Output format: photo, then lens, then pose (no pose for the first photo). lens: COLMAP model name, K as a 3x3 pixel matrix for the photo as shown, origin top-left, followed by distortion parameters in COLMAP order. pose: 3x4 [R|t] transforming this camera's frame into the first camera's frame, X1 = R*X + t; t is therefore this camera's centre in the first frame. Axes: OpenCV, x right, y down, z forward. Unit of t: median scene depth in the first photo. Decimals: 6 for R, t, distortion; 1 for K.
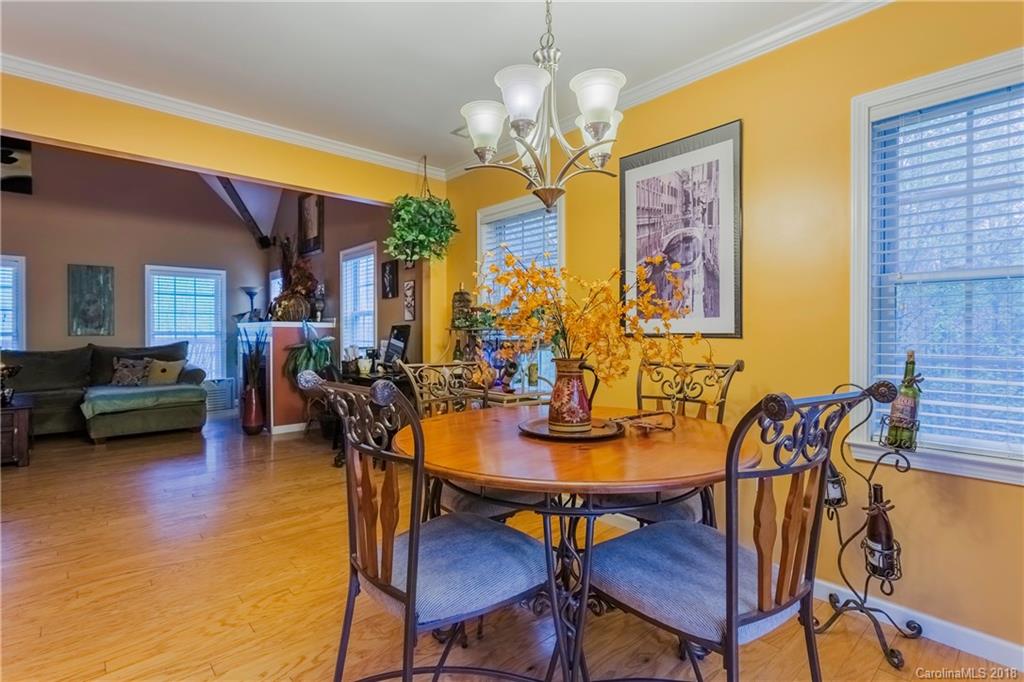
lens RADIAL K [[485.6, 0, 511.3], [0, 485.6, 332.2], [0, 0, 1]] dist [0.001276, -0.000031]
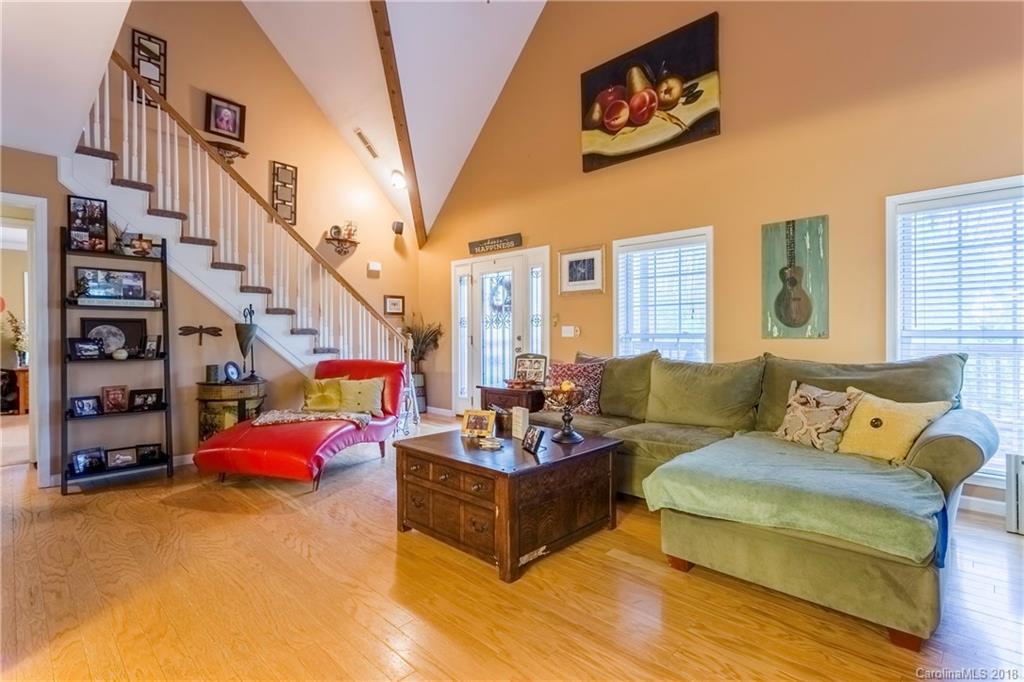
lens RADIAL K [[485.6, 0, 511.3], [0, 485.6, 332.2], [0, 0, 1]] dist [0.001276, -0.000031]
pose [[0.068891, -0.005206, -0.997611, -0.298190], [0.000201, 0.999986, -0.005205, 0.002515], [0.997624, 0.000158, 0.068891, 0.615177]]
